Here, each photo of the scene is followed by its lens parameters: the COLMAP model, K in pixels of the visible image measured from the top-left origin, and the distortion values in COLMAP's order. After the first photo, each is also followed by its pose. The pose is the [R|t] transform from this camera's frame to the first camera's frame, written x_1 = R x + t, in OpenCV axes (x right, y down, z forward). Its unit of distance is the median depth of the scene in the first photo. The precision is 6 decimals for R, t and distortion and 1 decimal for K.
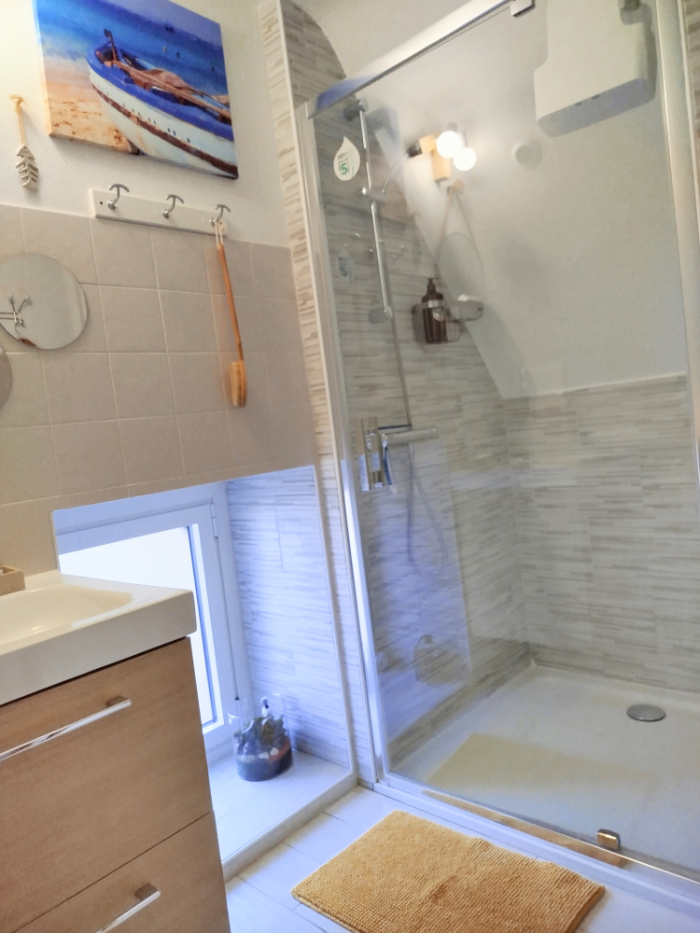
lens RADIAL K [[645.8, 0, 351.6], [0, 645.8, 462.6], [0, 0, 1]] dist [0.020957, -0.022999]
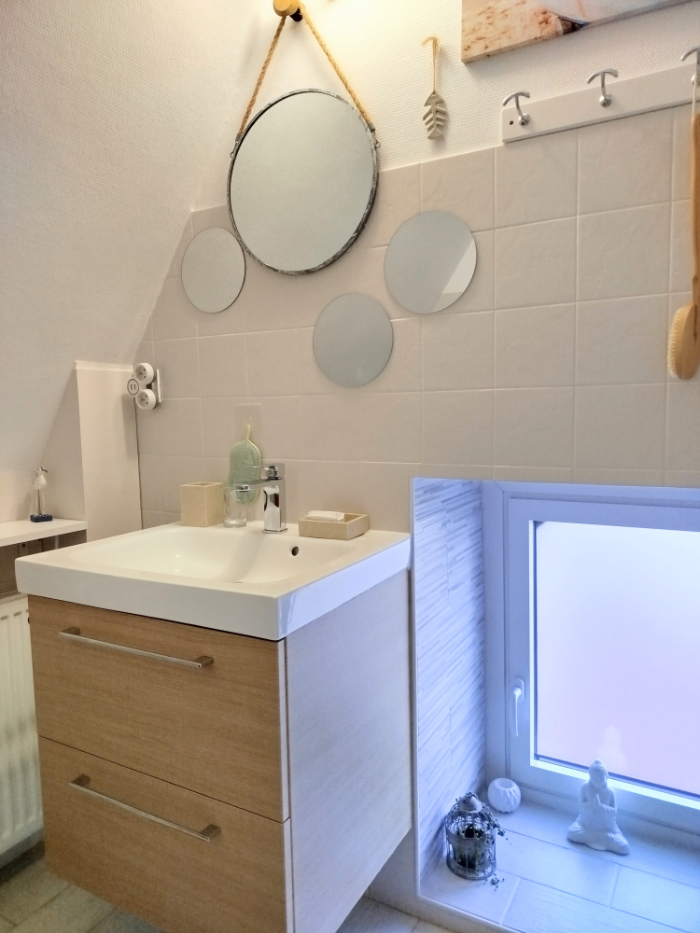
lens RADIAL K [[645.8, 0, 352.5], [0, 645.8, 470.7], [0, 0, 1]] dist [0.020957, -0.022999]
pose [[0.248386, 0.218688, -0.943652, 0.437846], [-0.061538, 0.975777, 0.209935, -0.129664], [0.966704, 0.005926, 0.255827, 0.596668]]
